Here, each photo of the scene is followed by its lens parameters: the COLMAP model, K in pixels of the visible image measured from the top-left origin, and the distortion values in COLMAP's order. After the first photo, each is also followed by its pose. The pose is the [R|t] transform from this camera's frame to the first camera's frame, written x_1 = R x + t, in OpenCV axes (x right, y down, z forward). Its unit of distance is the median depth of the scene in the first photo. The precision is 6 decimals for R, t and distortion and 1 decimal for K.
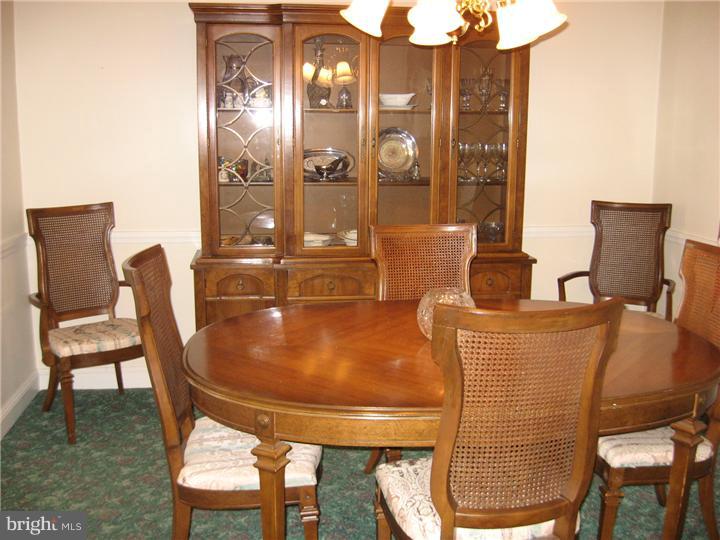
lens RADIAL K [[598.5, 0, 360.0], [0, 598.5, 270.0], [0, 0, 1]] dist [-0.120515, 0.005059]
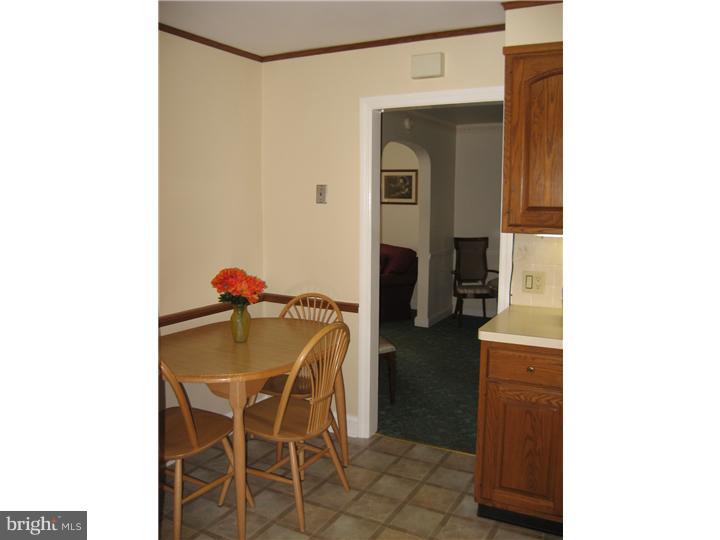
lens RADIAL K [[598.5, 0, 360.0], [0, 598.5, 270.0], [0, 0, 1]] dist [-0.120515, 0.005059]
pose [[0.776804, 0.067656, -0.626098, 0.809487], [-0.106464, 0.994010, -0.024678, 0.154648], [0.620678, 0.085827, 0.779354, -1.394940]]
